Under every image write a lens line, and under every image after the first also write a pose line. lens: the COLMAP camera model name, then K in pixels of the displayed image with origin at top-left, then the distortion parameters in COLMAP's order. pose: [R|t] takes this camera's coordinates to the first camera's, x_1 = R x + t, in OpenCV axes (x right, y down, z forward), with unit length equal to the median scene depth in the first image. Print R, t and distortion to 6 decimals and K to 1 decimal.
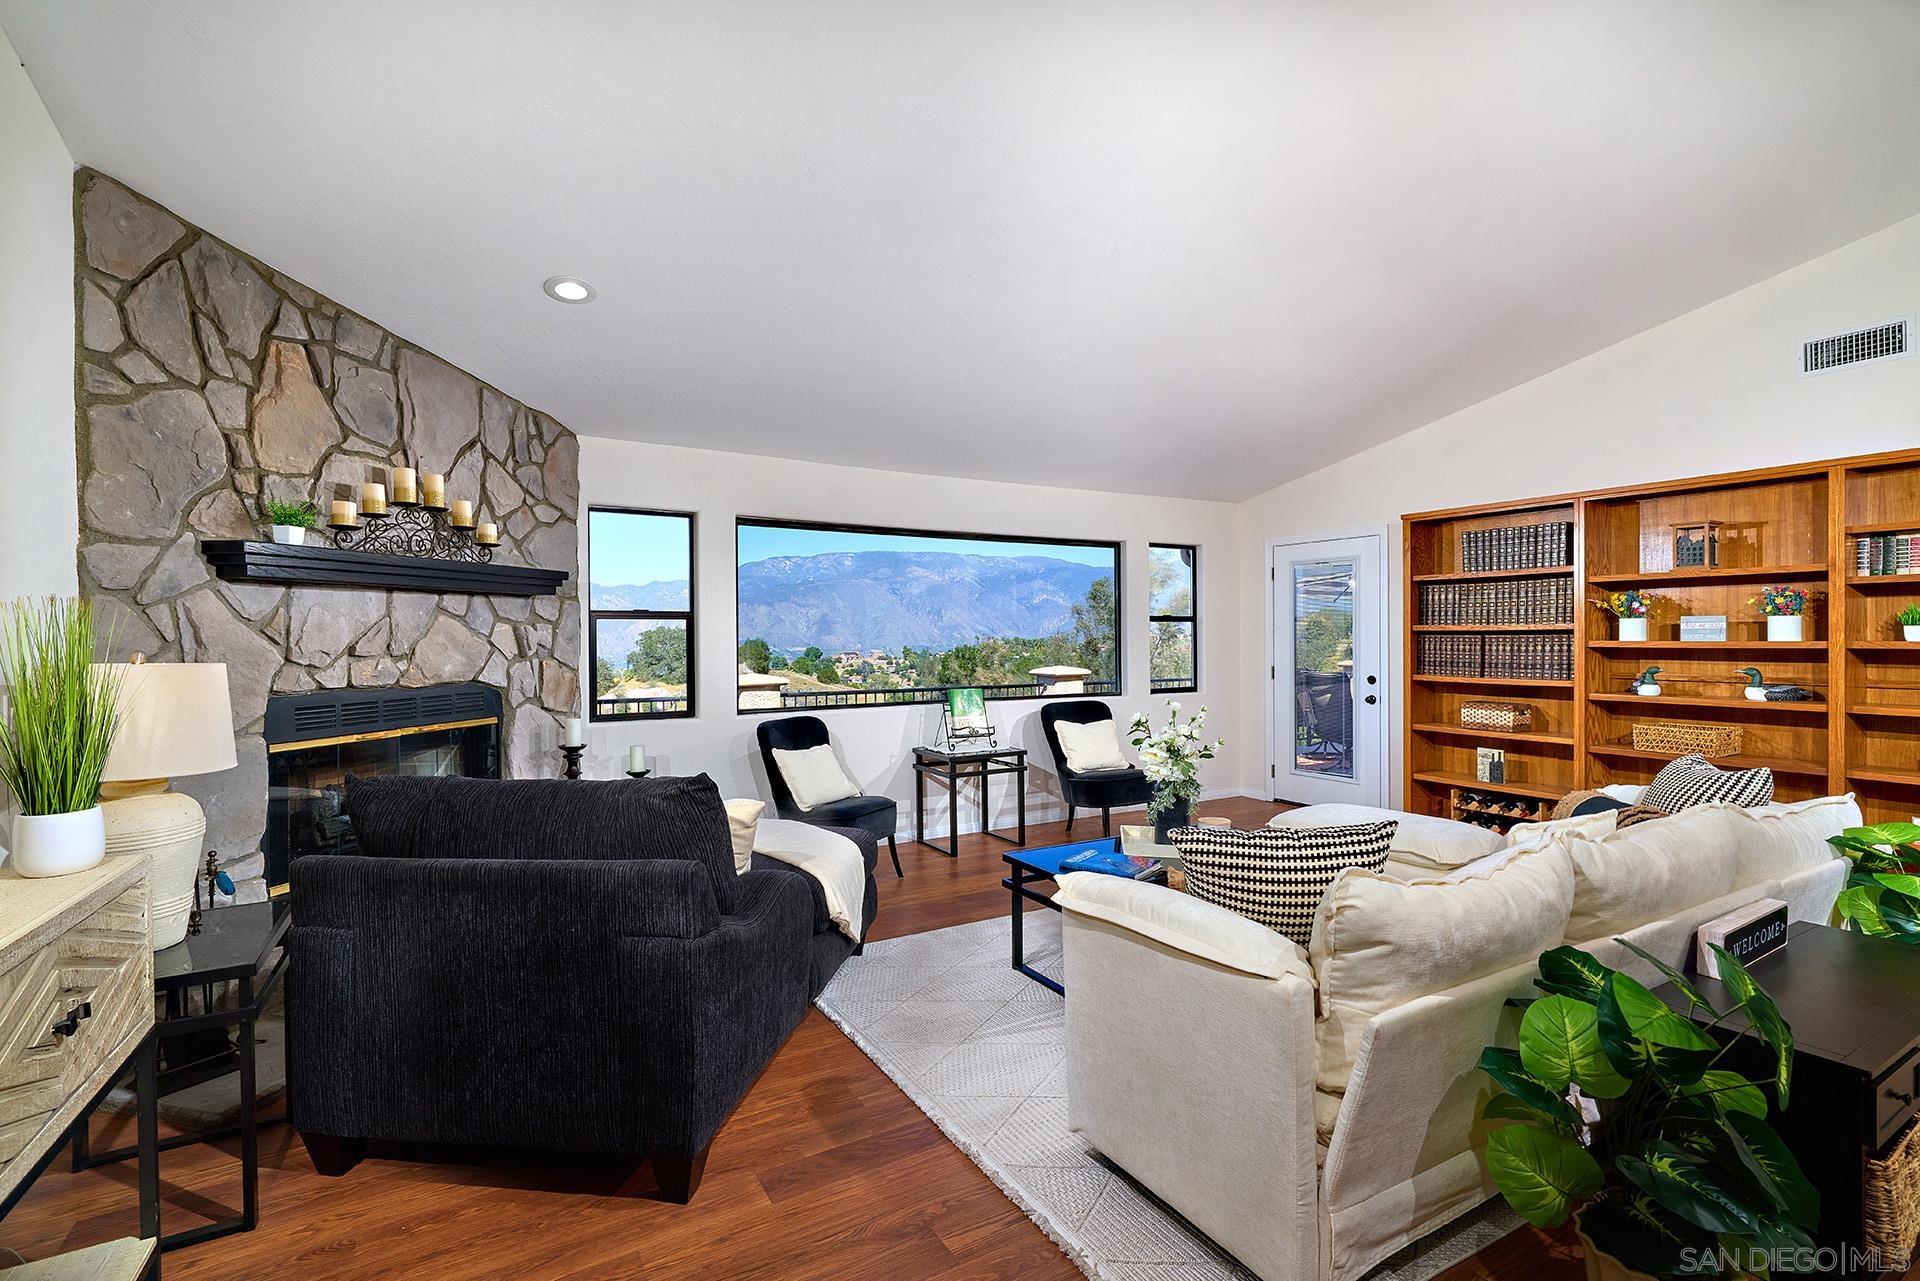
lens RADIAL K [[867.3, 0, 953.8], [0, 867.3, 637.8], [0, 0, 1]] dist [0.002616, -0.001931]
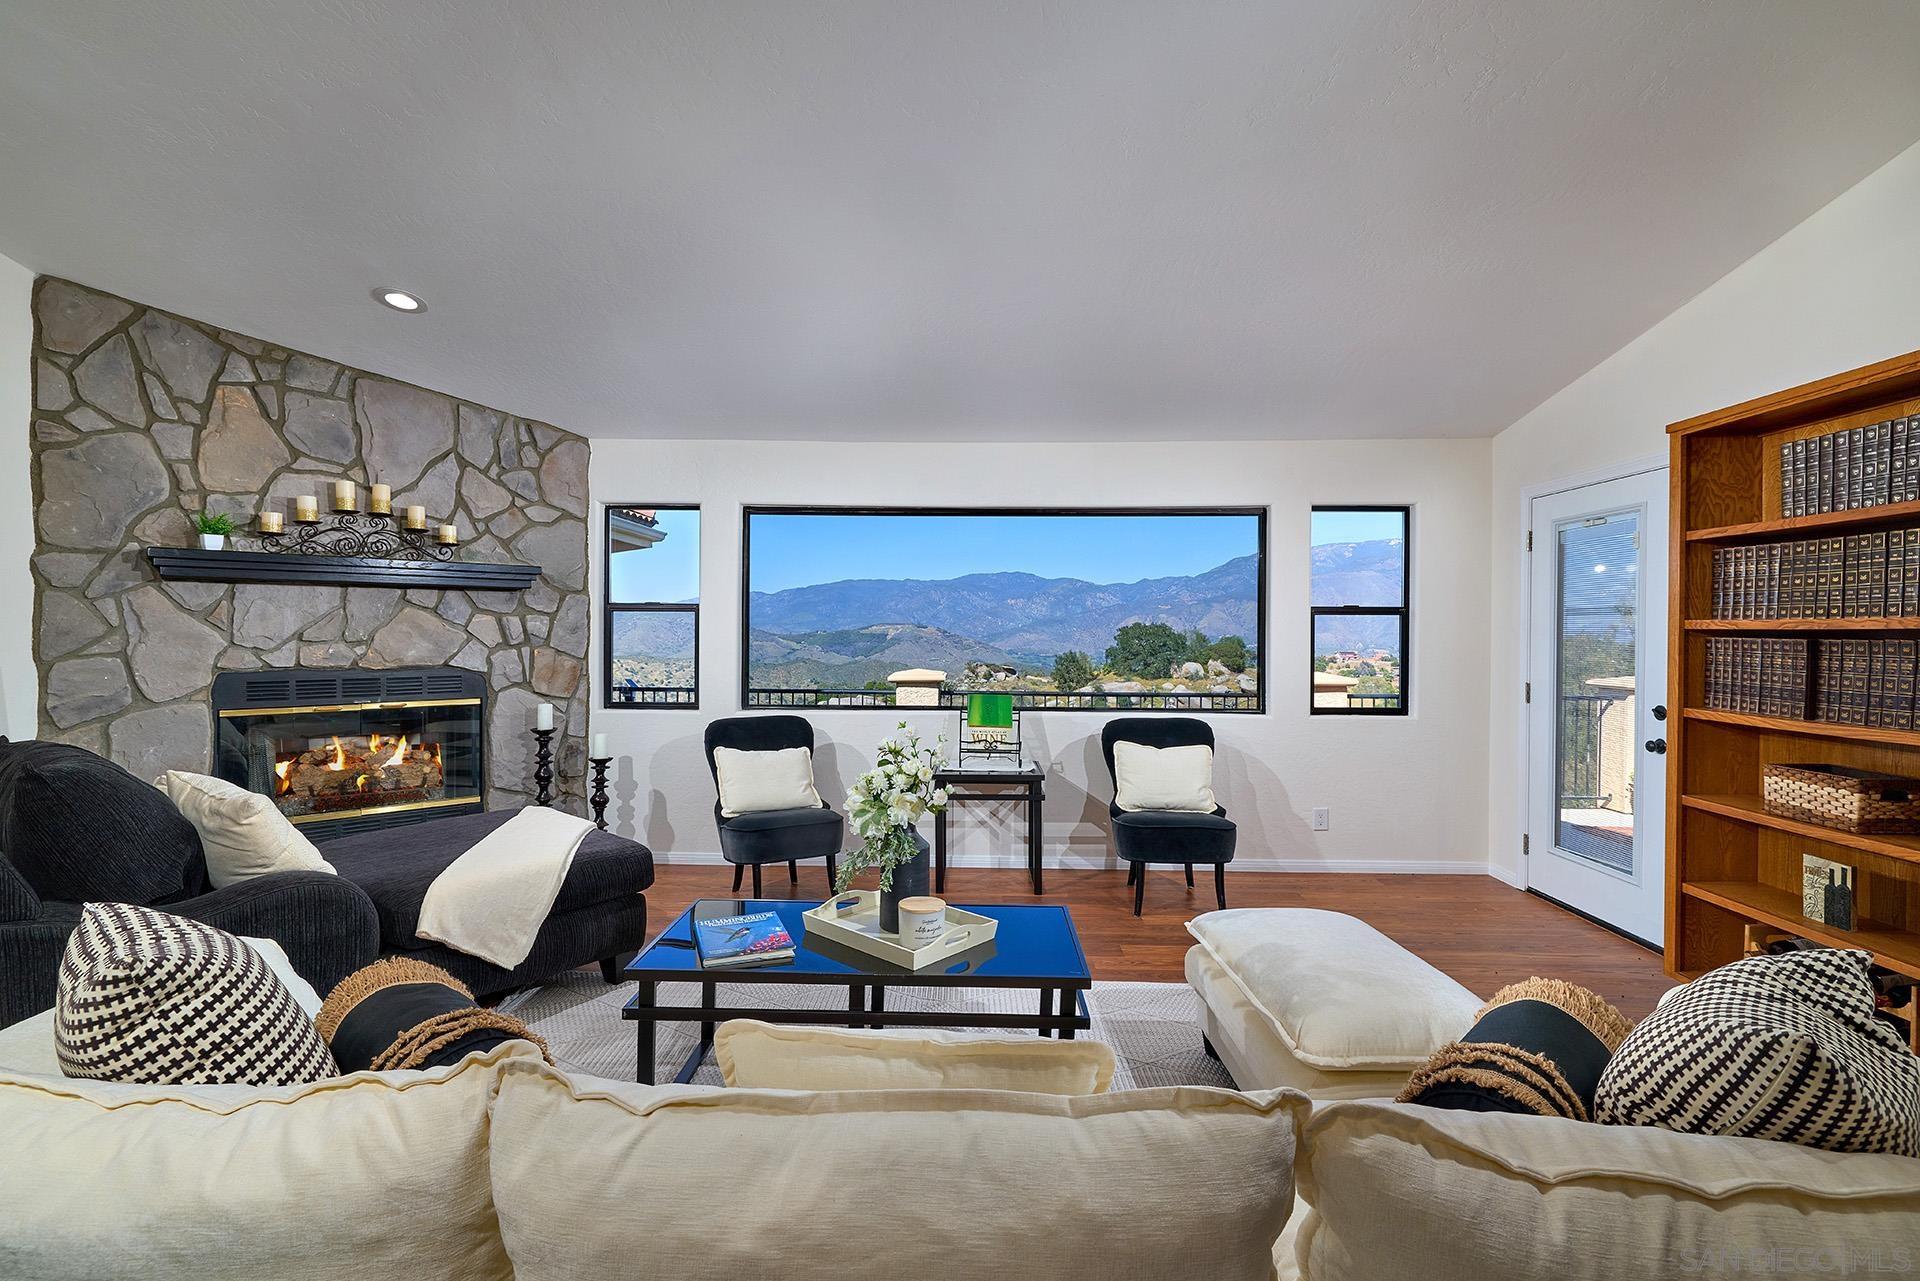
lens RADIAL K [[867.3, 0, 948.7], [0, 867.3, 636.9], [0, 0, 1]] dist [0.002616, -0.001931]
pose [[0.850937, 0.012926, -0.525109, 0.571917], [-0.011330, 0.999916, 0.006253, -0.001856], [0.525146, 0.000629, 0.851012, 0.367162]]
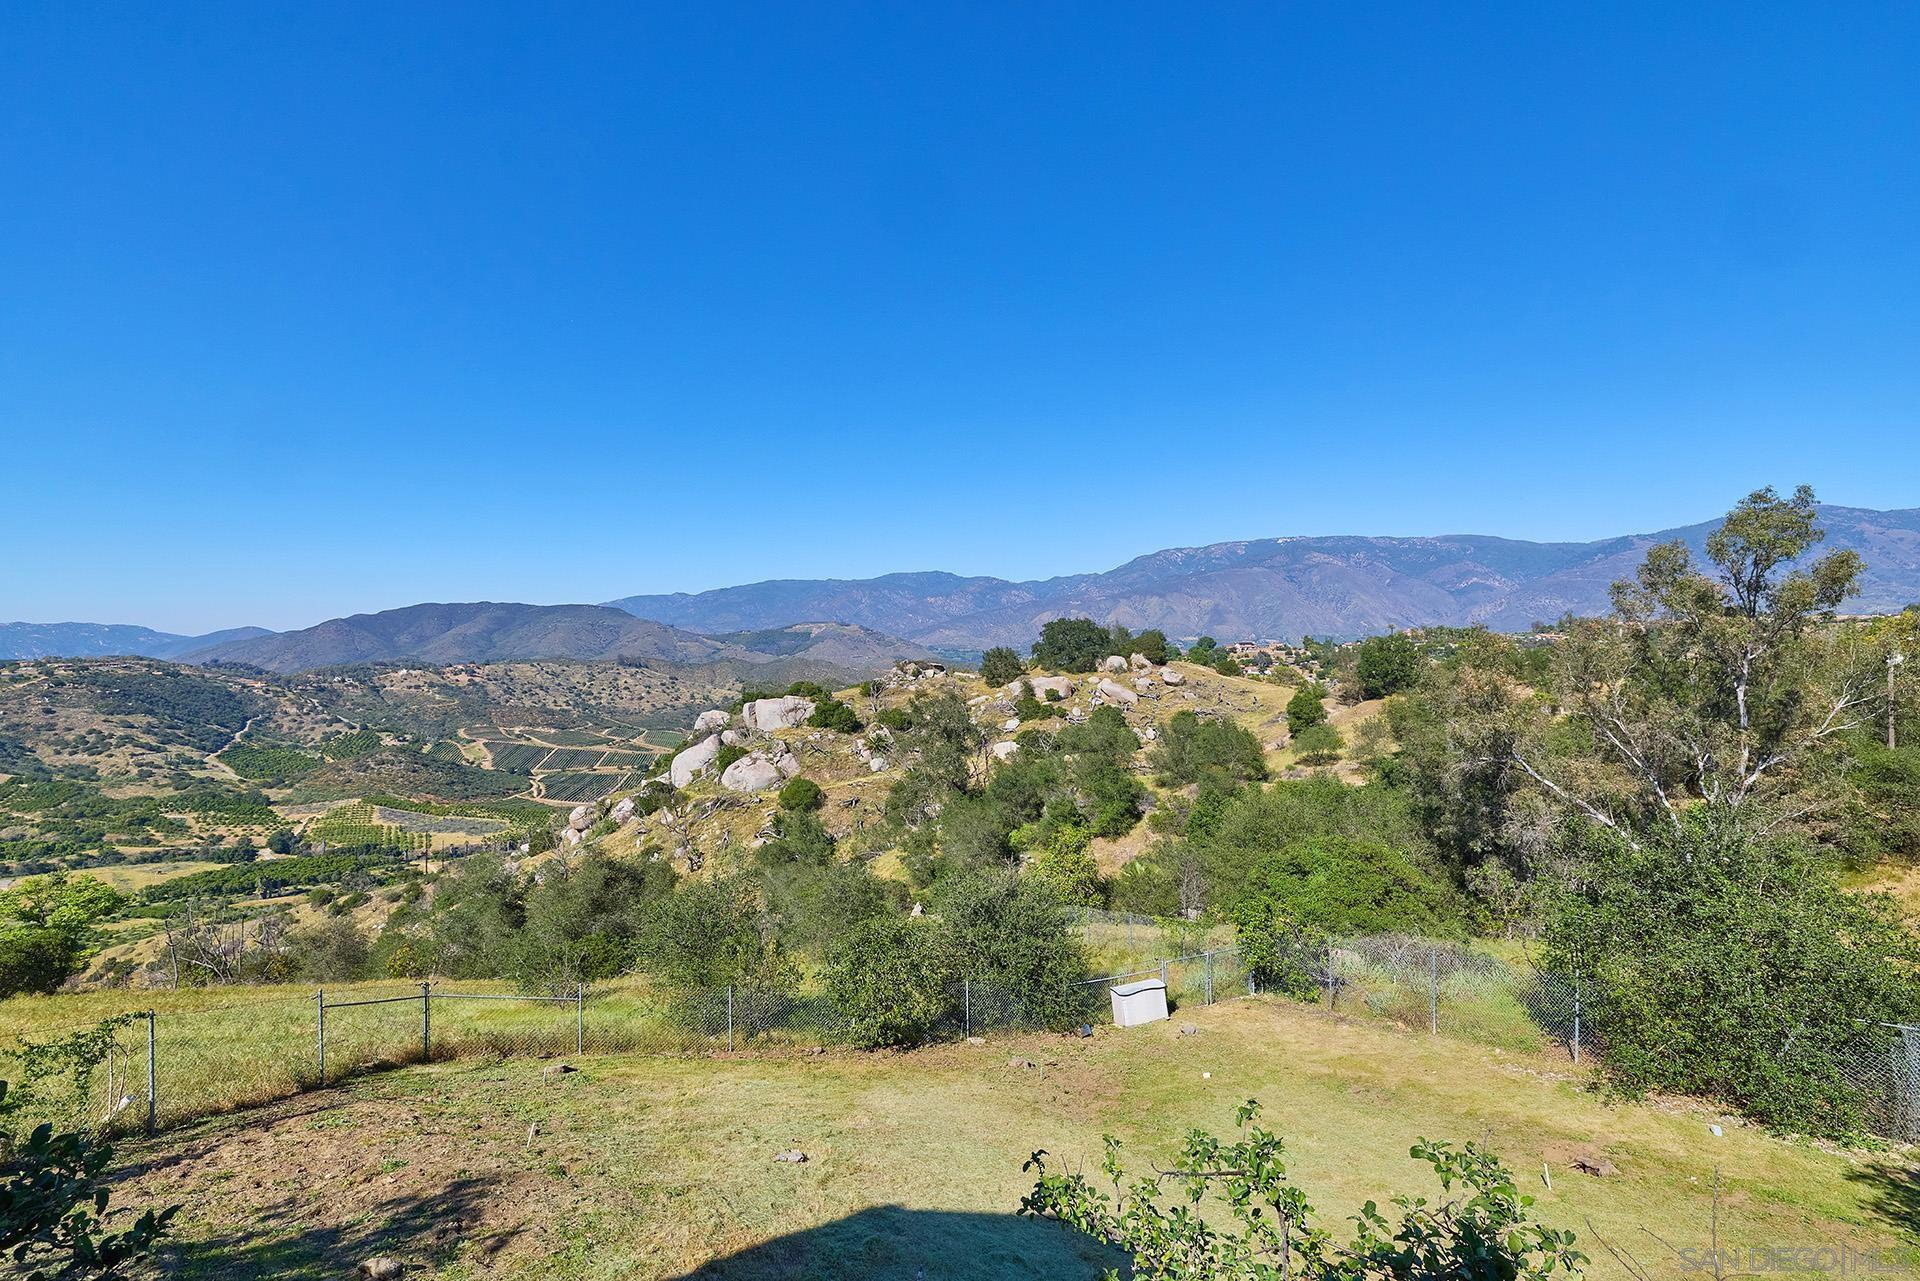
lens RADIAL K [[830.9, 0, 953.4], [0, 830.9, 644.8], [0, 0, 1]] dist [0.000561, 0.000348]
pose [[0.898654, 0.004327, -0.438638, -1.006235], [0.004654, 0.999801, 0.019396, 0.000100], [0.438634, -0.019472, 0.898455, 2.754278]]
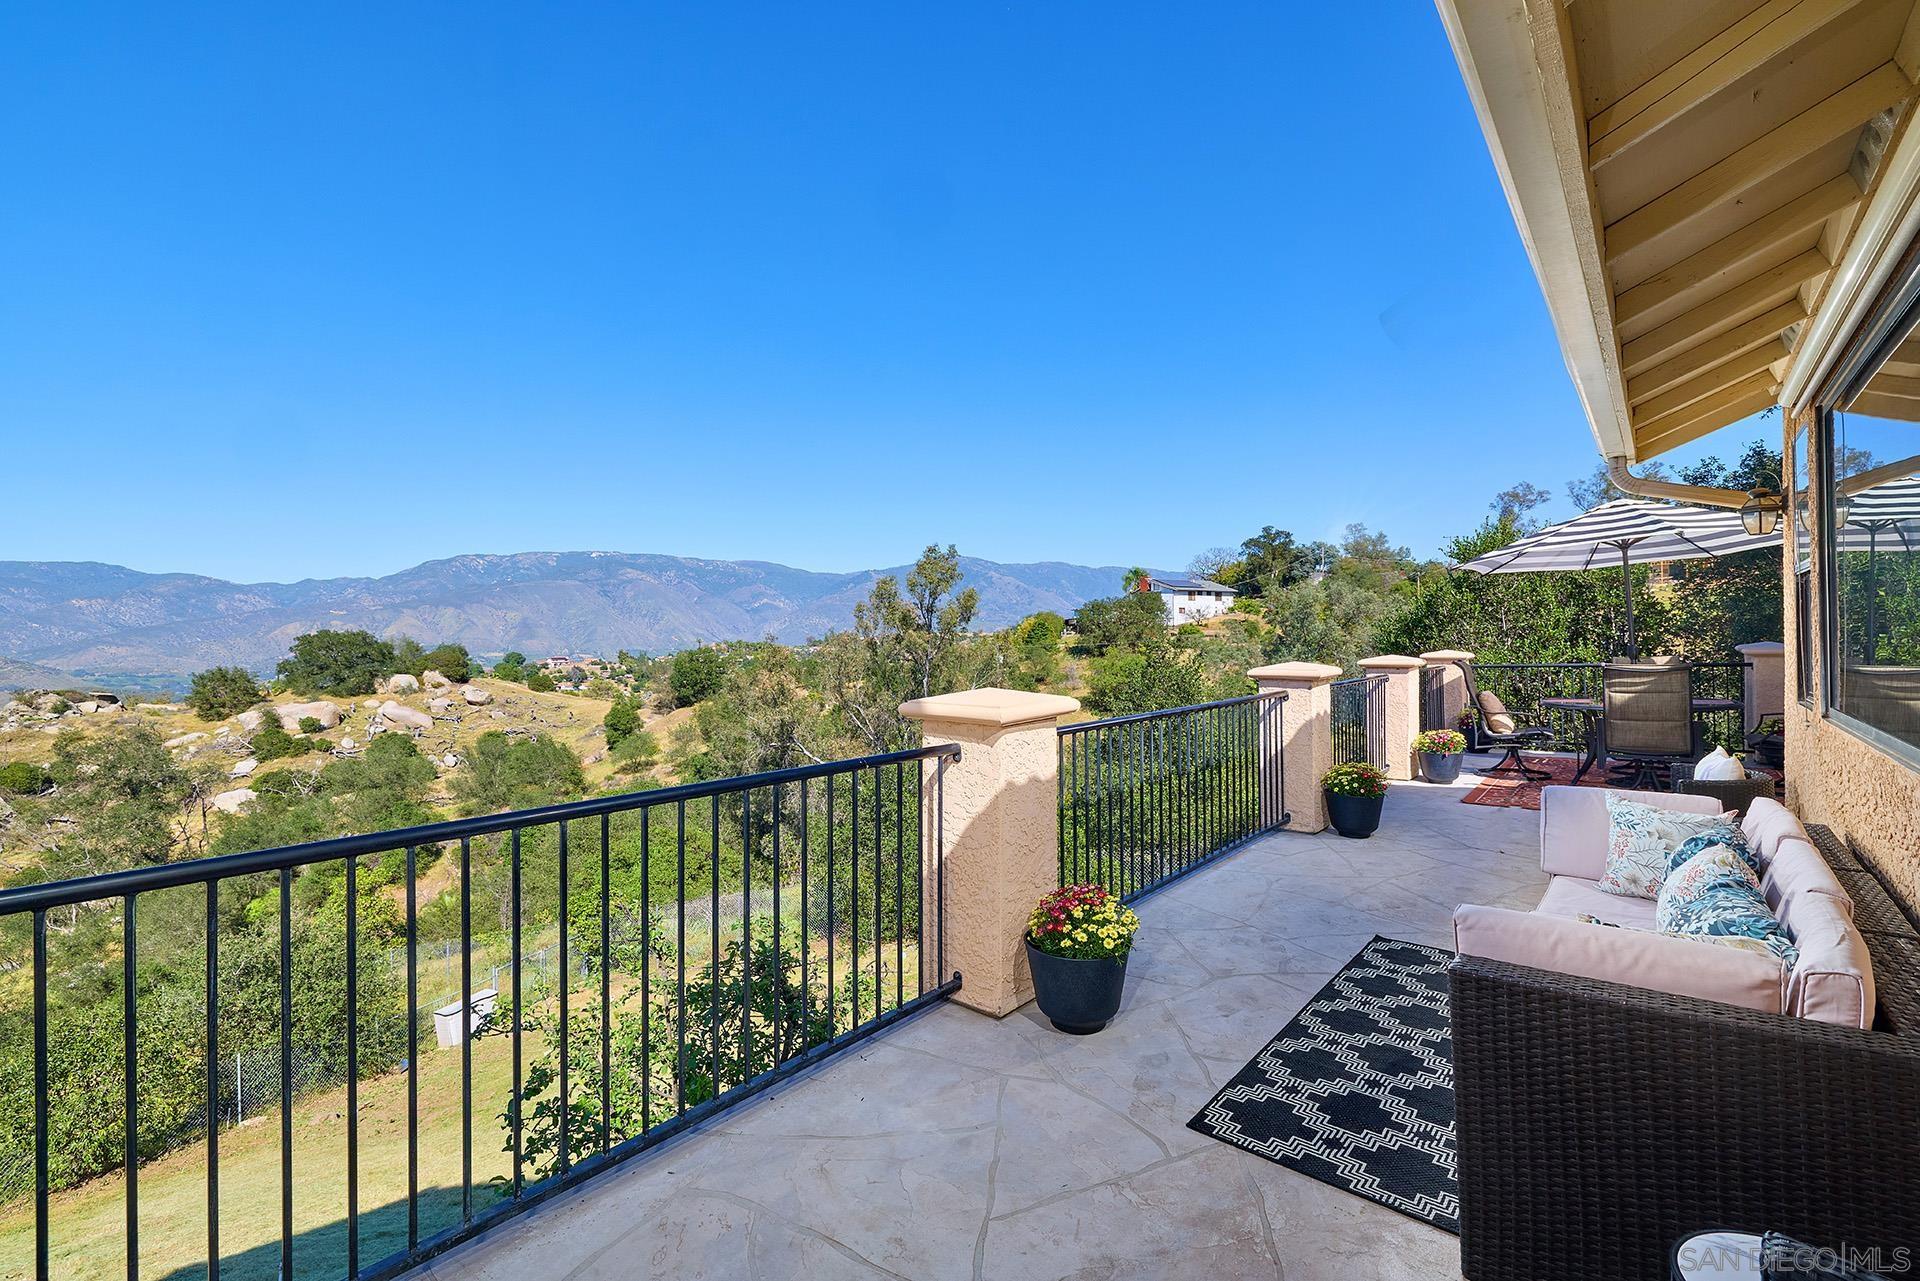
lens RADIAL K [[830.9, 0, 956.1], [0, 830.9, 631.2], [0, 0, 1]] dist [0.000561, 0.000348]
pose [[0.945670, -0.002448, 0.325119, -1.075104], [0.006122, 0.999928, -0.010279, 0.063010], [-0.325070, 0.011711, 0.945617, 2.060723]]
